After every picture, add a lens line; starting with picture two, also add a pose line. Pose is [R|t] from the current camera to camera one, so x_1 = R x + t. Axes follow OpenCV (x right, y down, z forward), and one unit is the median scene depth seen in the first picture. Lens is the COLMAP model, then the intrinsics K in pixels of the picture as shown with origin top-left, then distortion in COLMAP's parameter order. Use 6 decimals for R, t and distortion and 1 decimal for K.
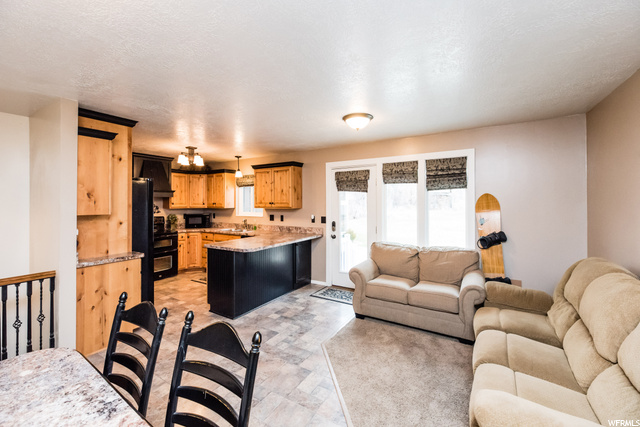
lens RADIAL K [[248.1, 0, 306.2], [0, 248.1, 204.2], [0, 0, 1]] dist [0.002817, 0.000082]
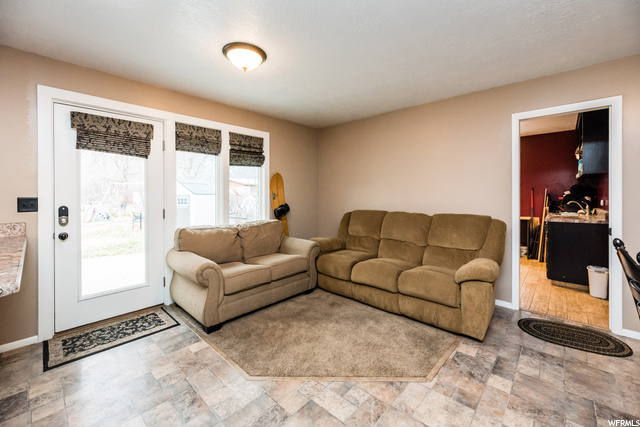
lens RADIAL K [[260.5, 0, 312.3], [0, 260.5, 196.7], [0, 0, 1]] dist [-0.000674, 0.000019]
pose [[0.193265, 0.007574, 0.981117, -0.373667], [0.001227, 0.999968, -0.007961, 0.064204], [-0.981146, 0.002743, 0.193249, 0.465572]]
